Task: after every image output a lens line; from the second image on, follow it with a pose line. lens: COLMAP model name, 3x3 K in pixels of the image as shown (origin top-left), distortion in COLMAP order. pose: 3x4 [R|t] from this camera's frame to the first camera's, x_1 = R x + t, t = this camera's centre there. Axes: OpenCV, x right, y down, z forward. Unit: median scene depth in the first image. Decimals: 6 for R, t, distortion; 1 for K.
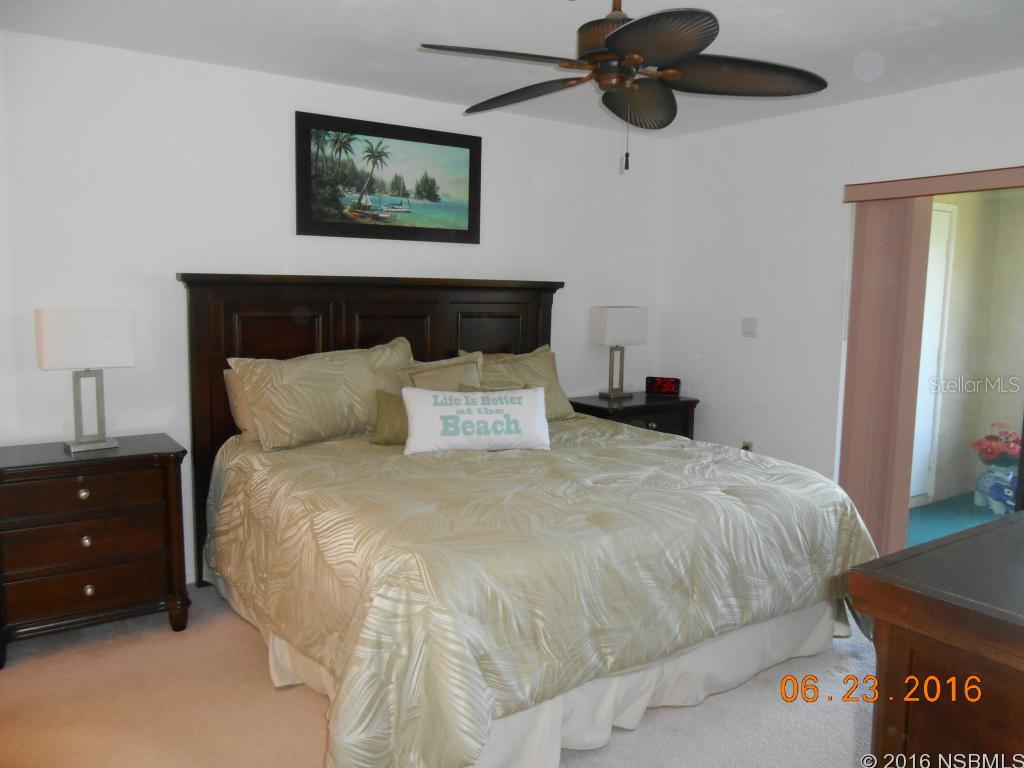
lens RADIAL K [[806.9, 0, 523.7], [0, 806.9, 383.1], [0, 0, 1]] dist [-0.117941, 0.117135]
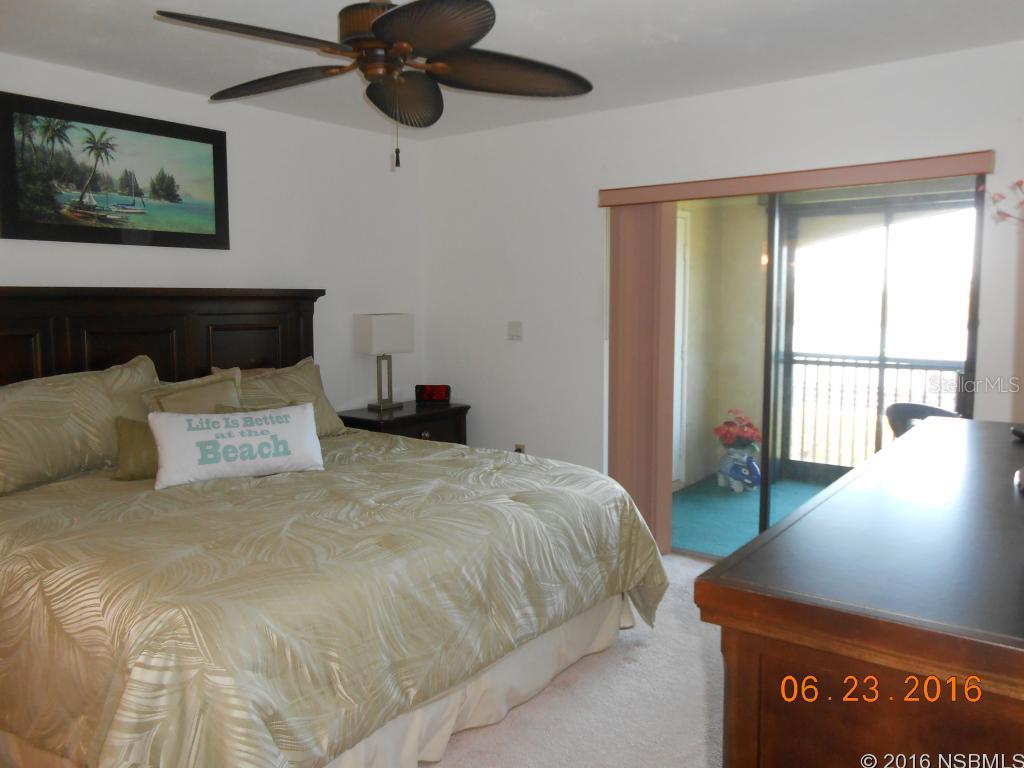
lens RADIAL K [[772.2, 0, 515.3], [0, 772.2, 380.7], [0, 0, 1]] dist [-0.063608, 0.034805]
pose [[0.947777, -0.051616, 0.314729, -0.034244], [0.055272, 0.998468, -0.002695, -0.005451], [-0.314107, 0.019950, 0.949178, 0.096400]]
